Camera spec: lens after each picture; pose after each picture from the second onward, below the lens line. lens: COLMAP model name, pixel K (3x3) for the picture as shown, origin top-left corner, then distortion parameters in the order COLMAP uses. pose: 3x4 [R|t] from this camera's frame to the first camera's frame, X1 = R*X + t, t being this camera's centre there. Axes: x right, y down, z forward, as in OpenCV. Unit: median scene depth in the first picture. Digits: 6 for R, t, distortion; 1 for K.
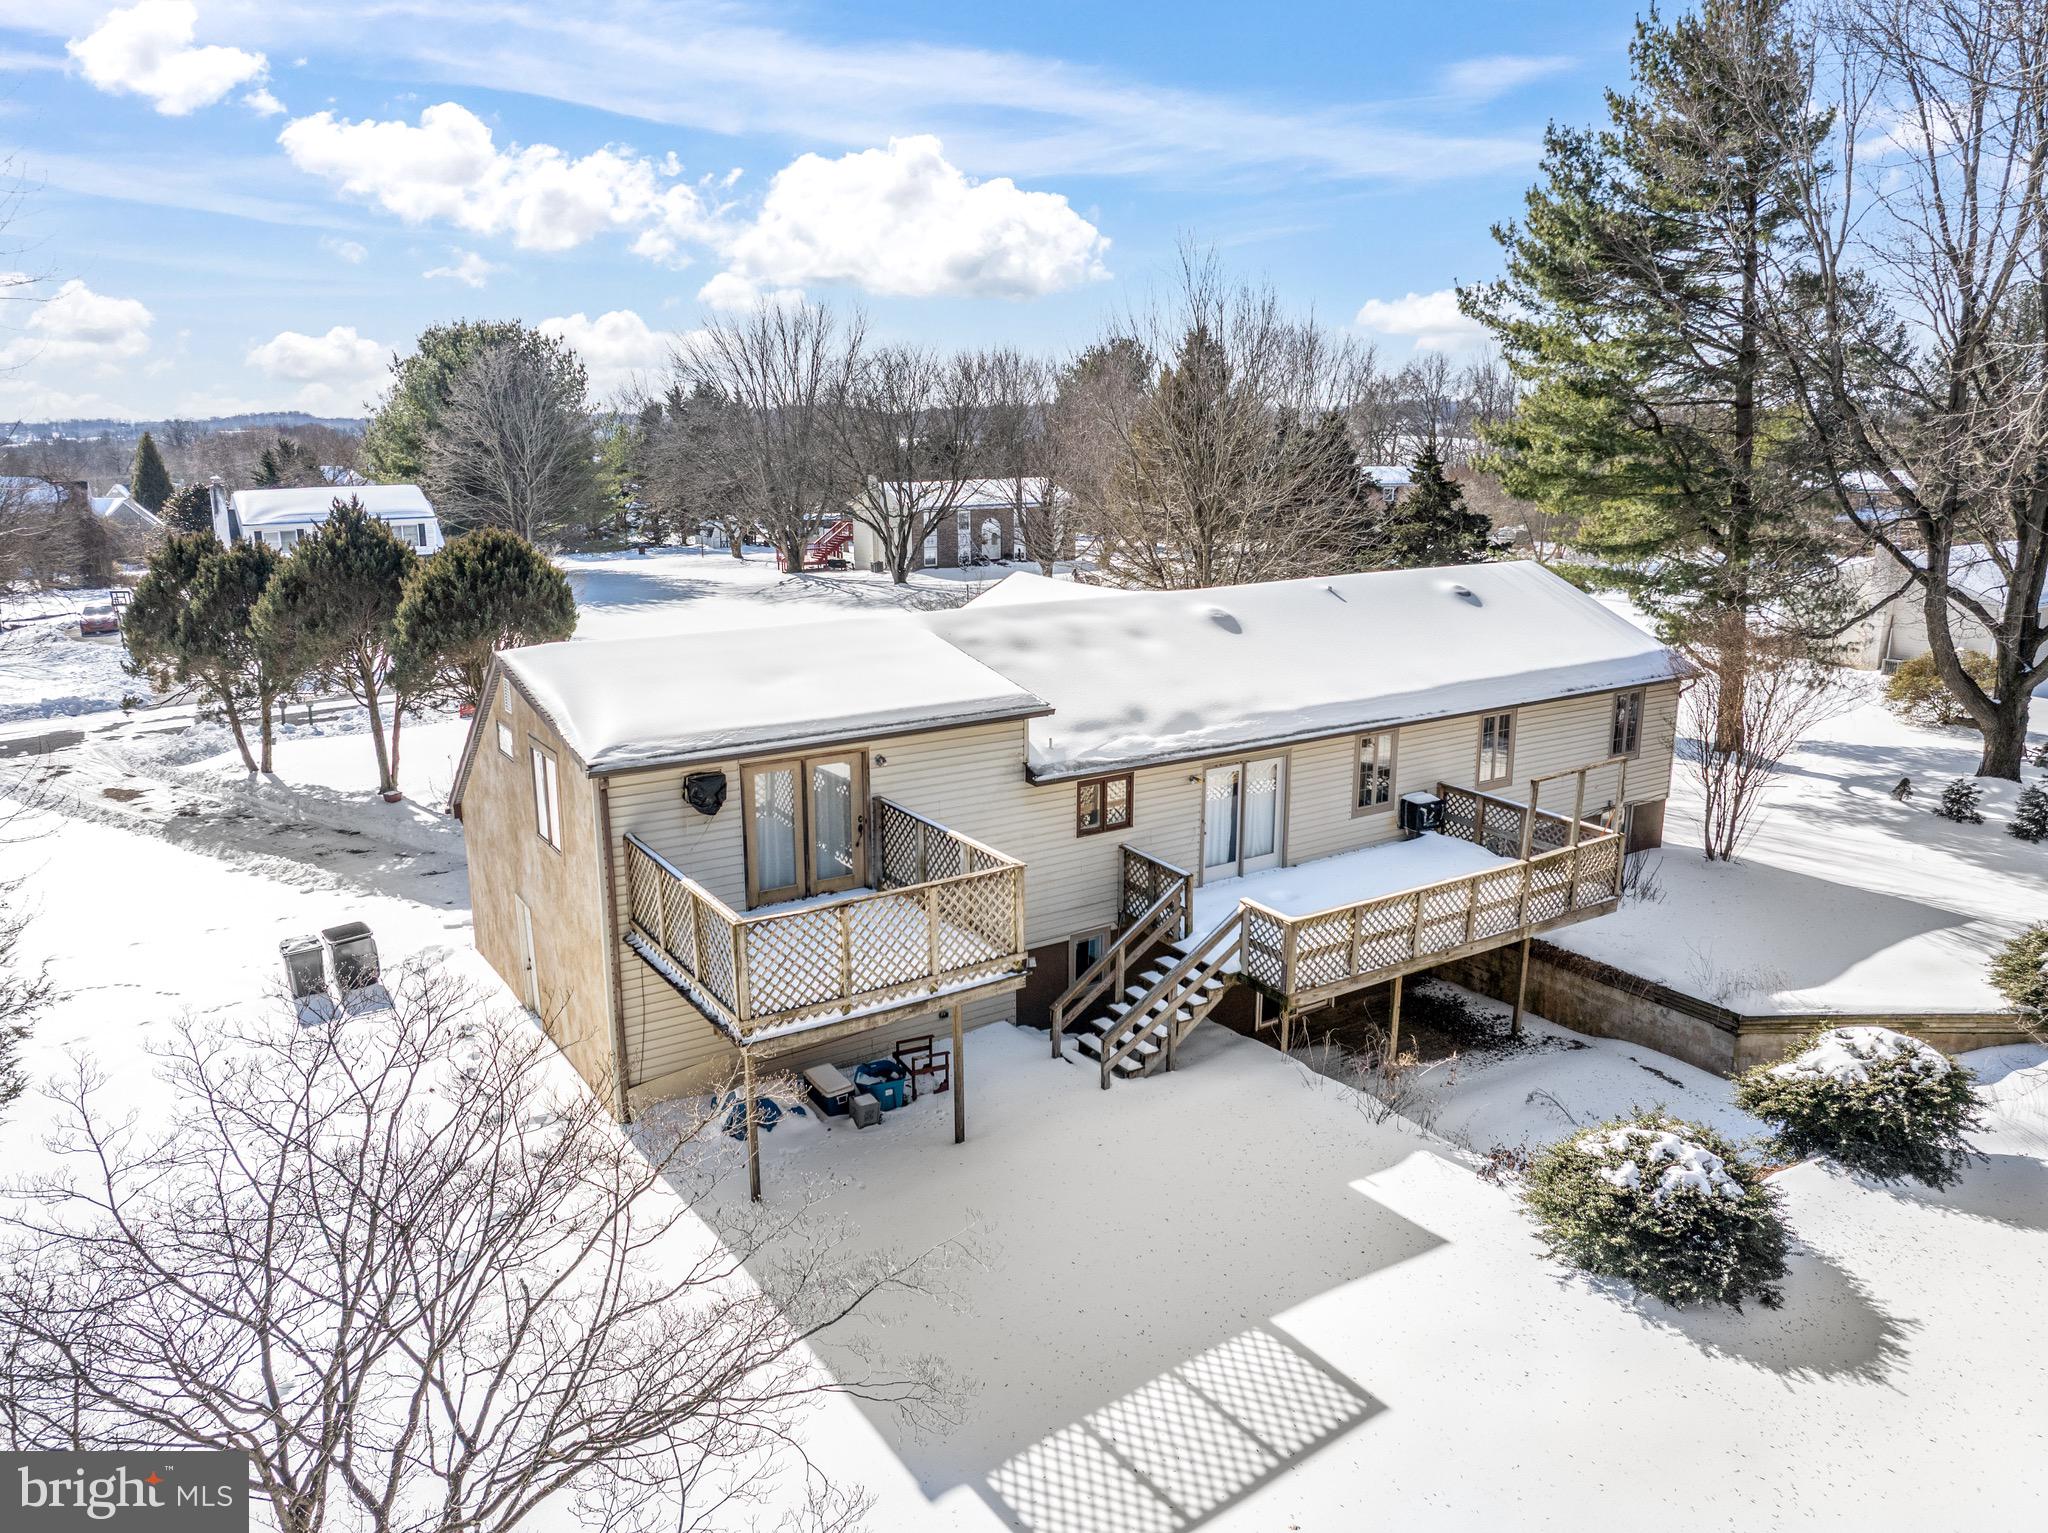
lens RADIAL K [[1449.3, 0, 1024.0], [0, 1449.3, 766.5], [0, 0, 1]] dist [-0.041885, -0.000646]
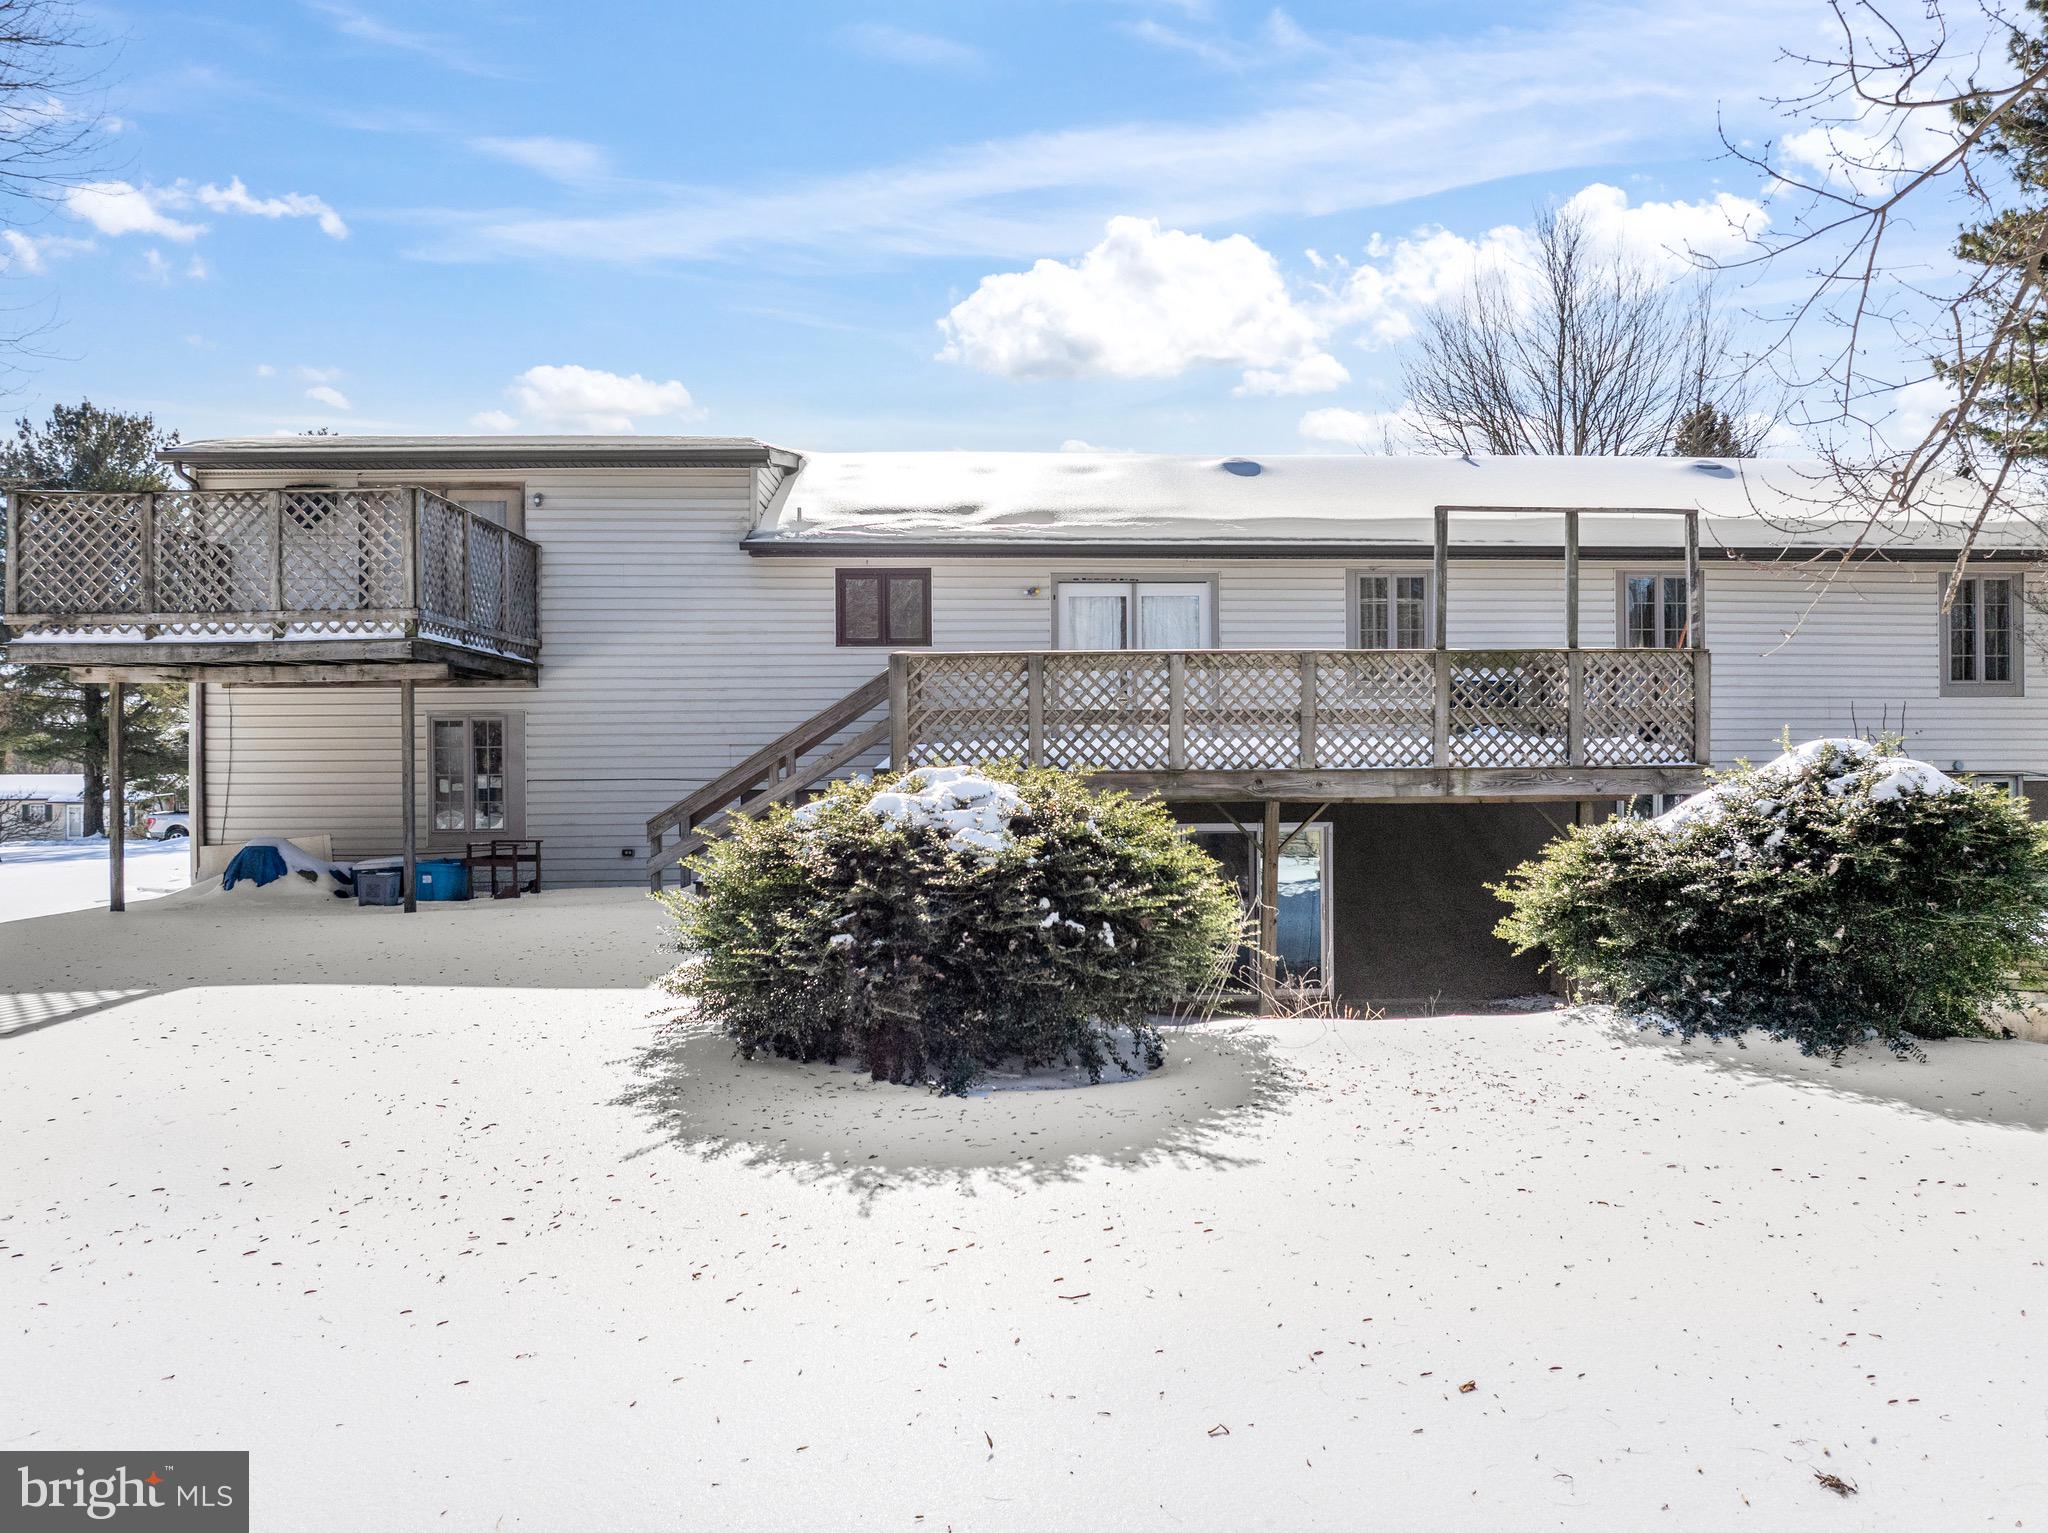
lens RADIAL K [[1449.3, 0, 1024.0], [0, 1449.3, 766.5], [0, 0, 1]] dist [-0.041885, -0.000646]
pose [[0.862649, 0.000654, -0.505802, 0.515219], [-0.114998, 0.974064, -0.194870, 0.252948], [0.492557, 0.226271, 0.840351, 0.448733]]
